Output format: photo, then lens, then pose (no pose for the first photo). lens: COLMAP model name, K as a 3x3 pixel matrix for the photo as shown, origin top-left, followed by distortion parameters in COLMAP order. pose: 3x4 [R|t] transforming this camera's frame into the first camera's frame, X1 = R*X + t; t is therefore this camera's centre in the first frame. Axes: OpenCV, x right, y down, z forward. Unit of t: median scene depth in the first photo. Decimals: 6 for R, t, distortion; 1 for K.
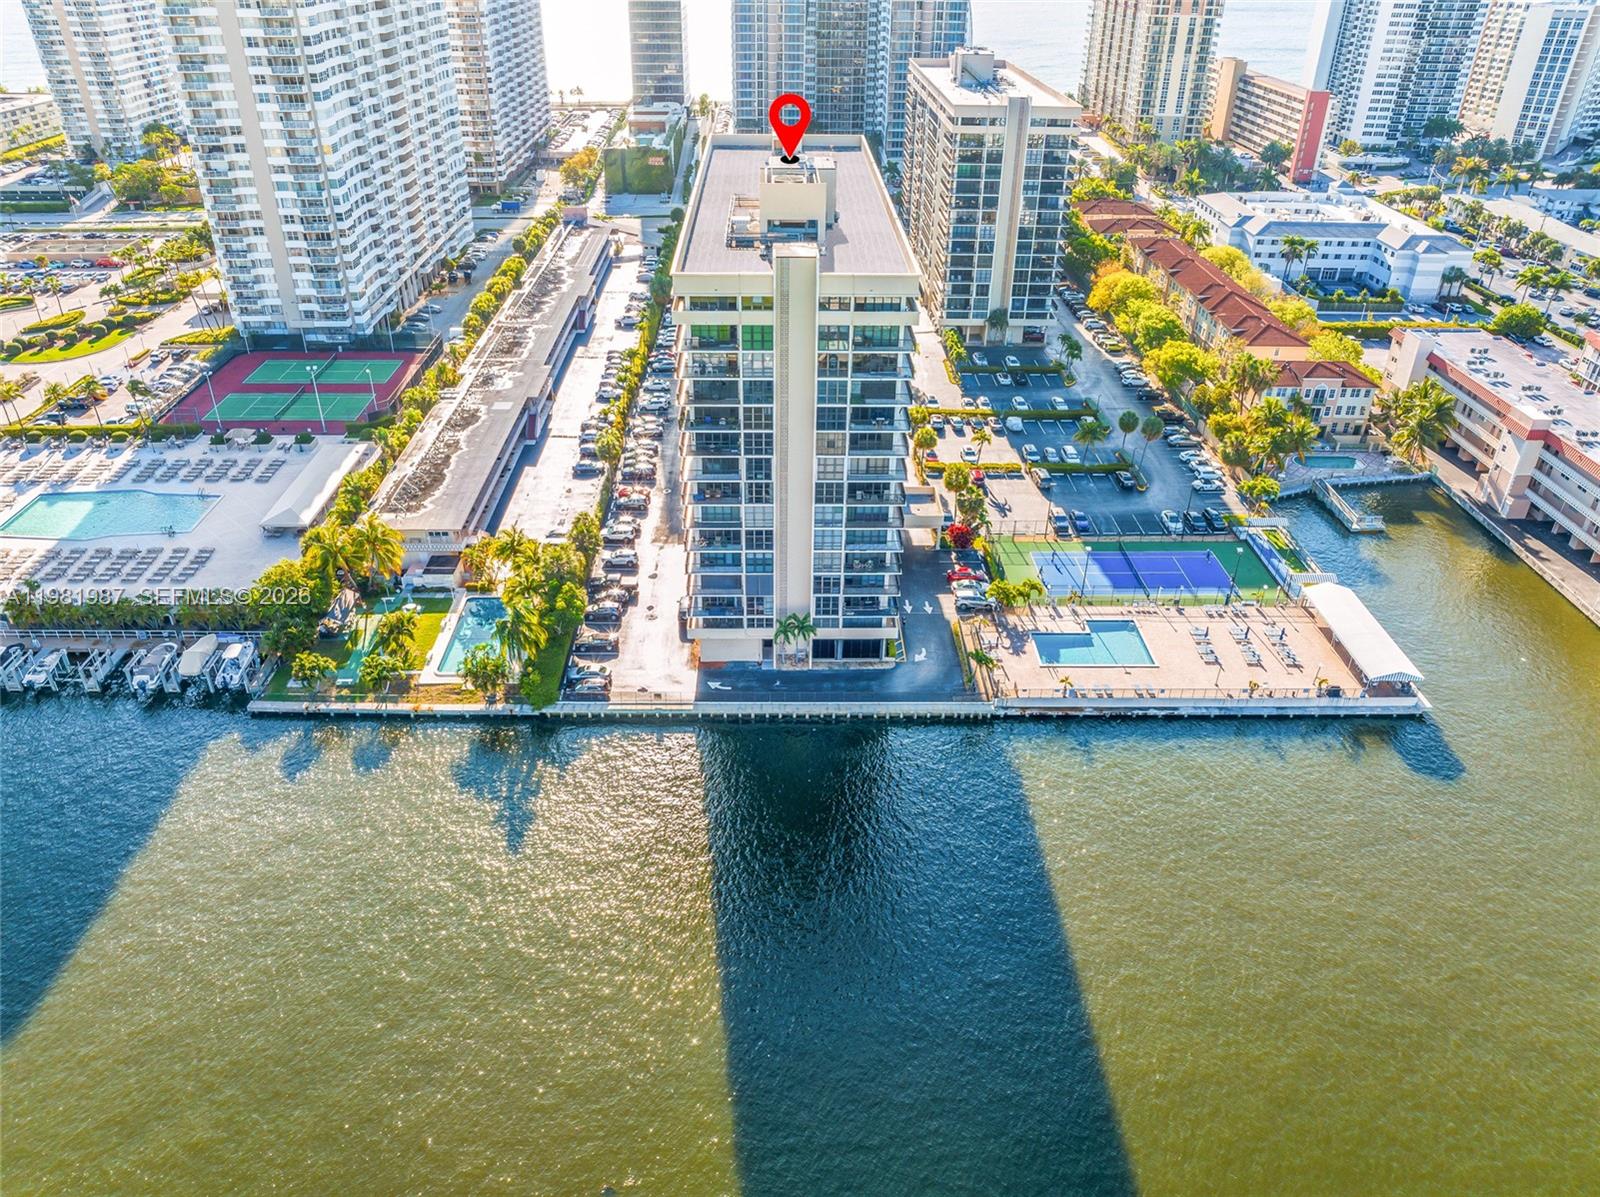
lens RADIAL K [[1137.4, 0, 794.3], [0, 1137.4, 595.7], [0, 0, 1]] dist [-0.036538, 0.002805]
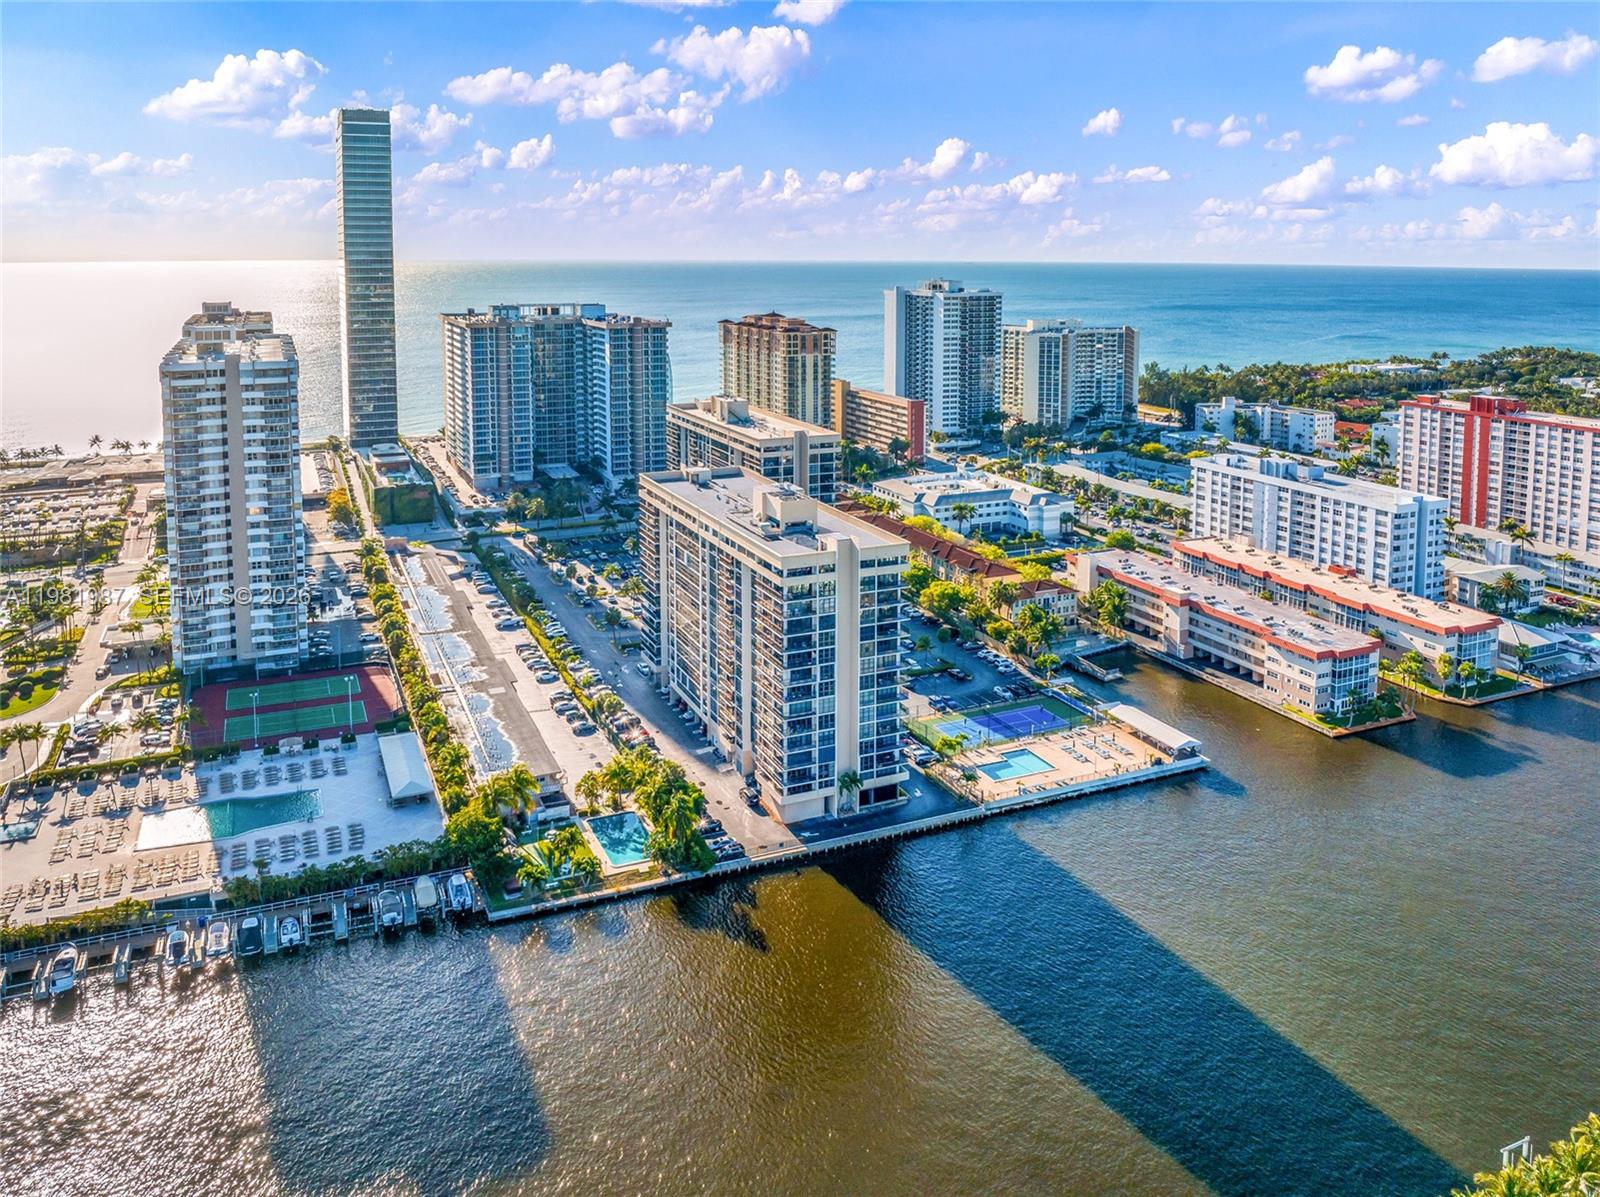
lens RADIAL K [[1206.8, 0, 800.5], [0, 1206.8, 347.1], [0, 0, 1]] dist [-0.019063, -0.001409]
pose [[0.919542, -0.039694, 0.390981, -0.457723], [0.209858, 0.890757, -0.403128, 0.099976], [-0.332267, 0.452744, 0.827419, -0.376948]]
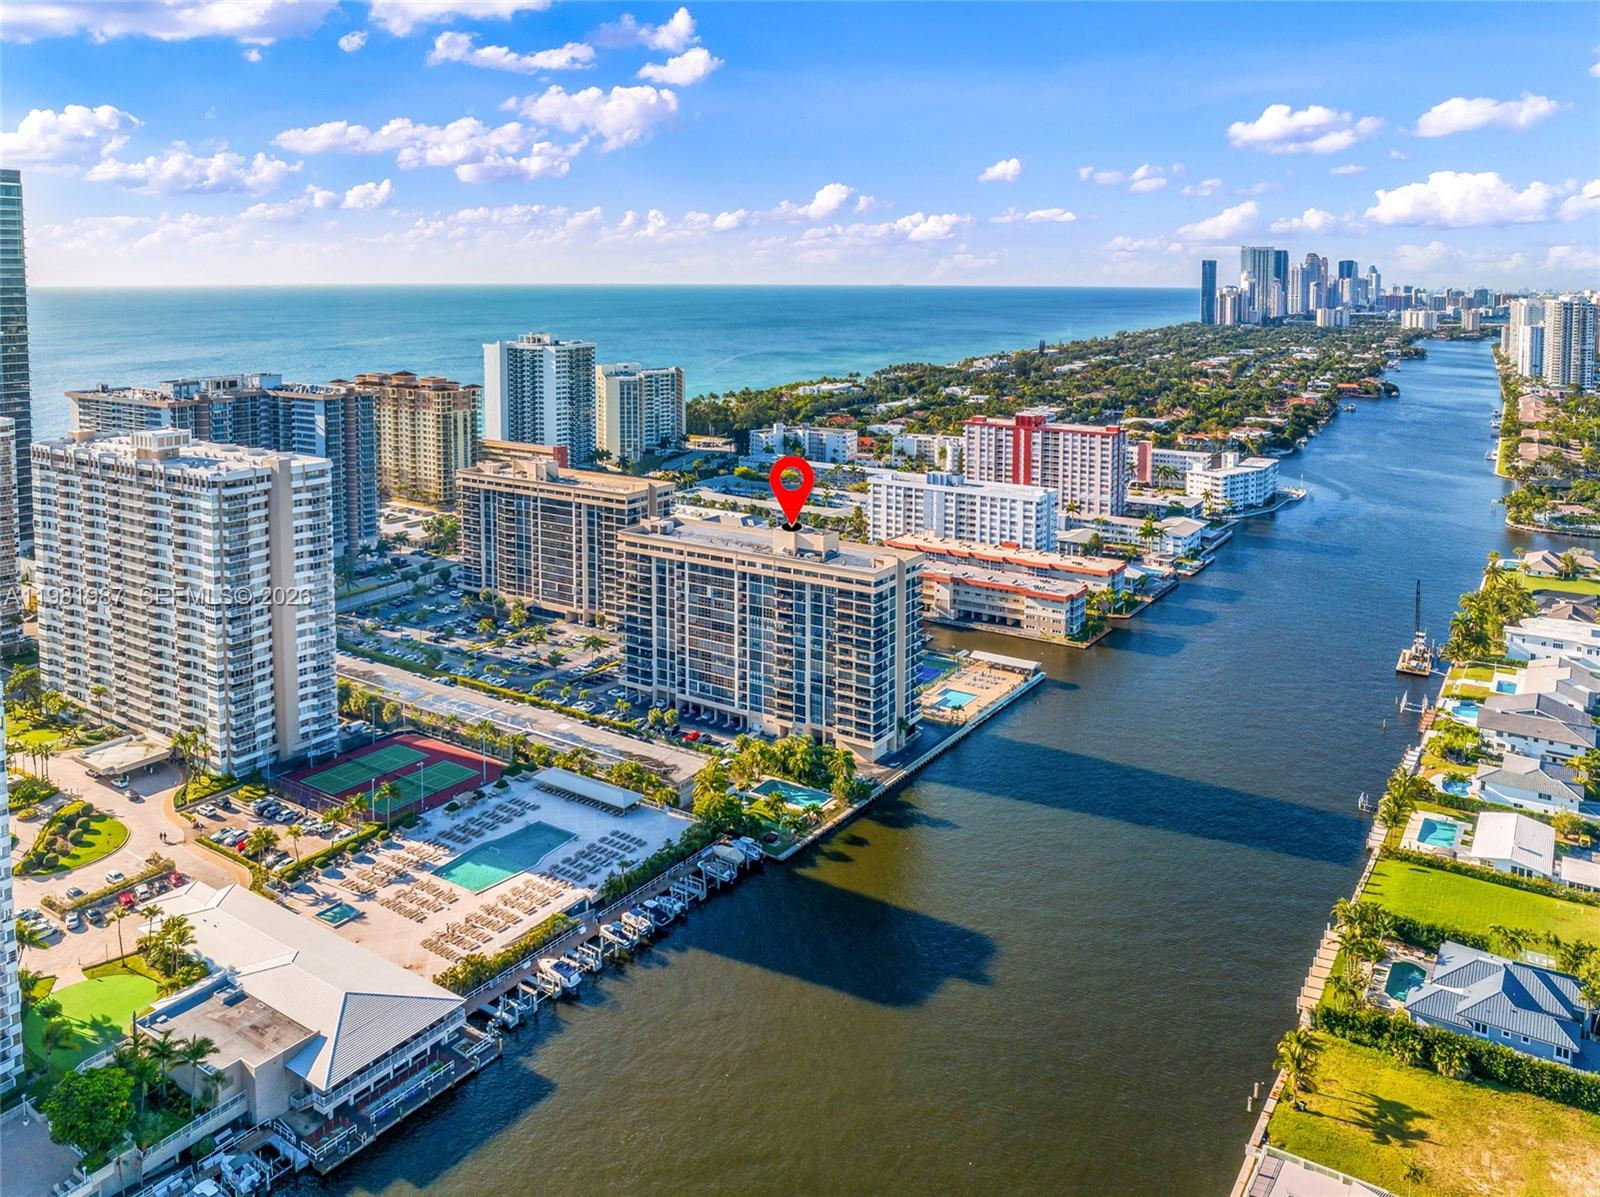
lens RADIAL K [[1216.6, 0, 795.9], [0, 1216.6, 326.5], [0, 0, 1]] dist [-0.058288, 0.090274]
pose [[0.574260, -0.047512, 0.817293, -1.355852], [0.429015, 0.867725, -0.250997, -0.095954], [-0.697260, 0.494768, 0.518683, -0.284282]]
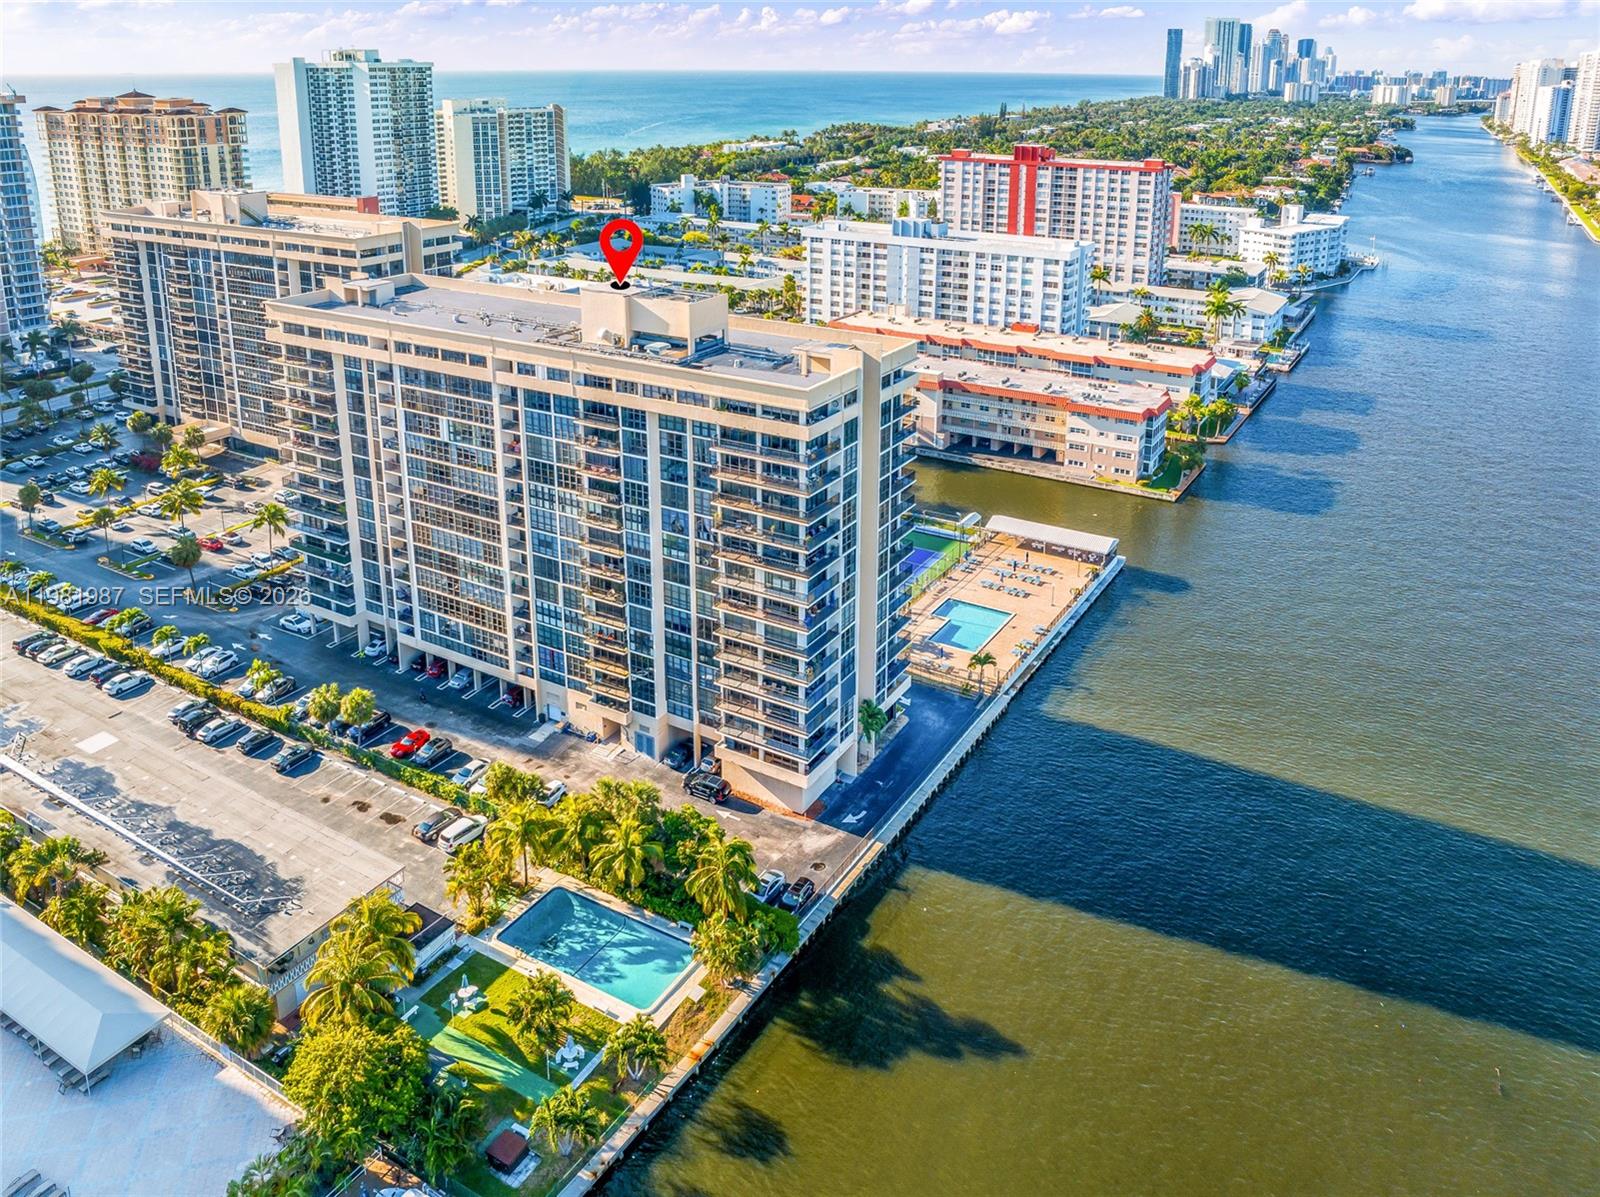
lens RADIAL K [[1207.4, 0, 814.4], [0, 1207.4, 355.8], [0, 0, 1]] dist [-0.065466, -0.004775]
pose [[0.520991, -0.211766, 0.826875, -0.553936], [0.442903, 0.895185, -0.049801, -0.151907], [-0.729661, 0.392172, 0.560176, 0.248393]]
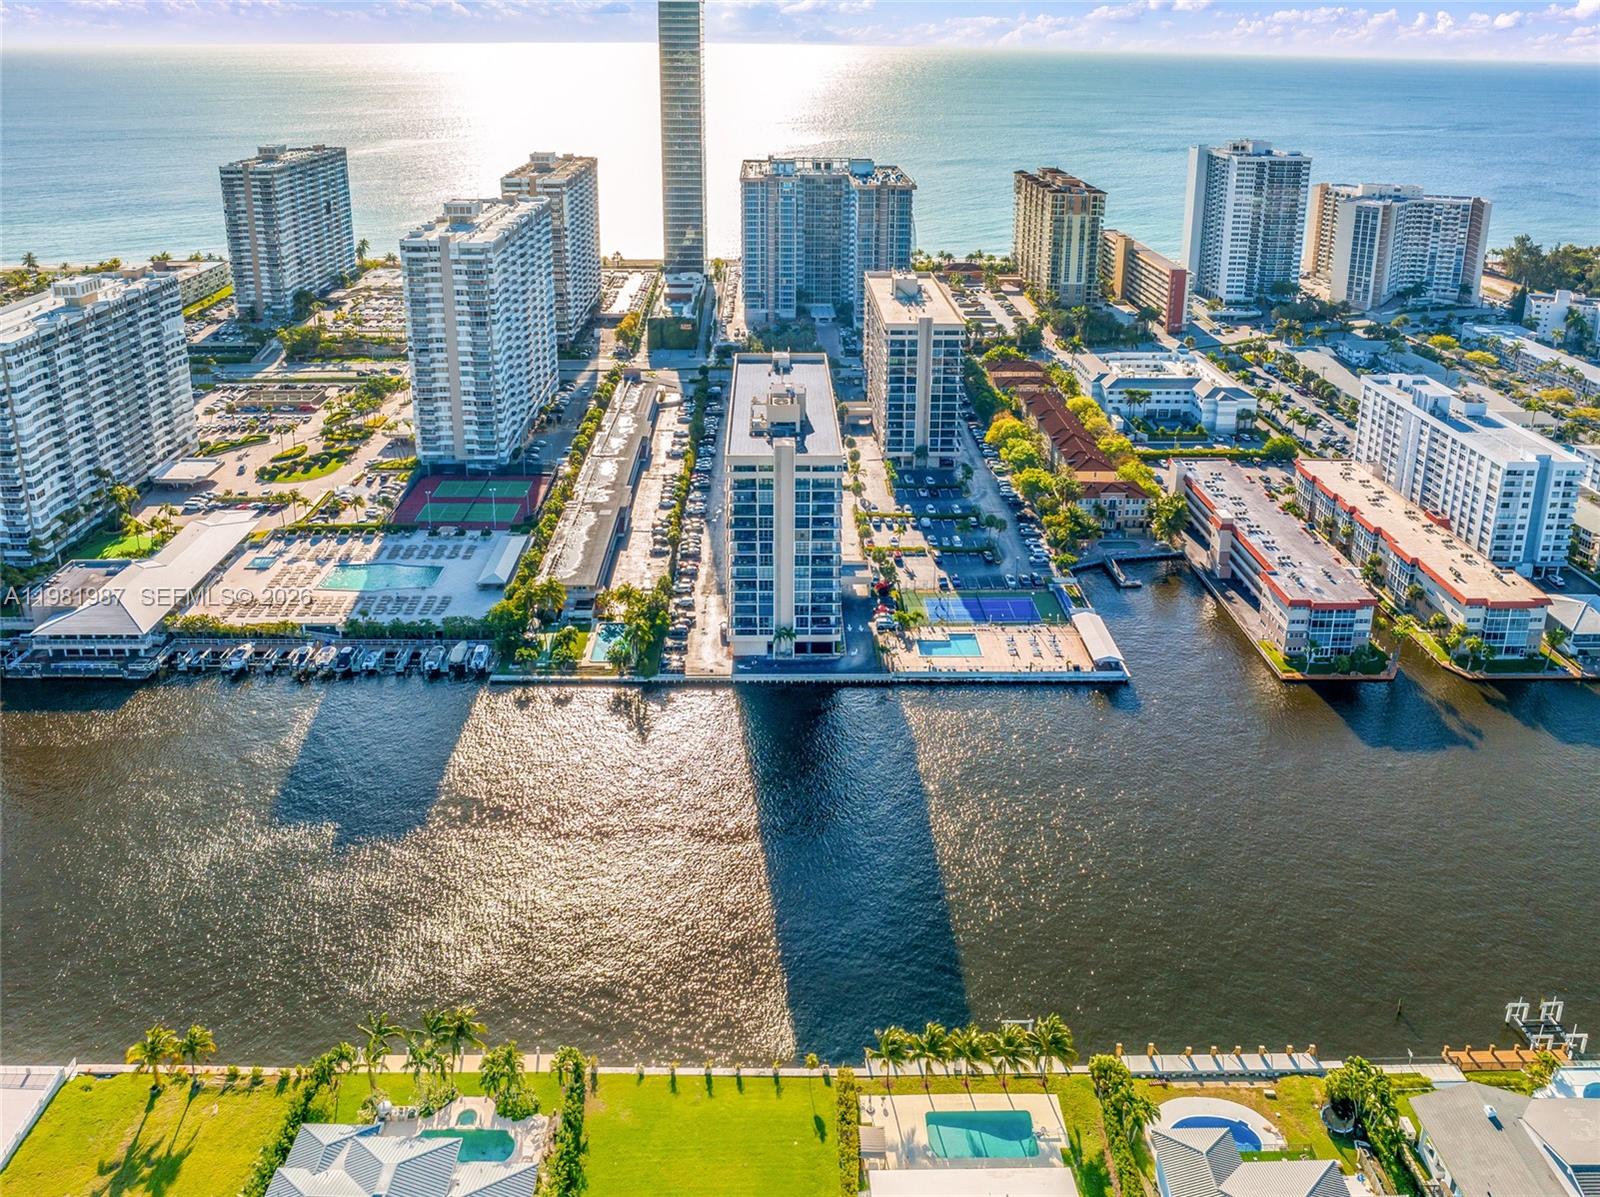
lens RADIAL K [[1206.8, 0, 800.5], [0, 1206.8, 347.1], [0, 0, 1]] dist [-0.019063, -0.001409]
pose [[0.999972, -0.002517, 0.007044, 0.009403], [0.004416, 0.958756, -0.284196, 0.097452], [-0.006038, 0.284220, 0.958740, -0.723823]]
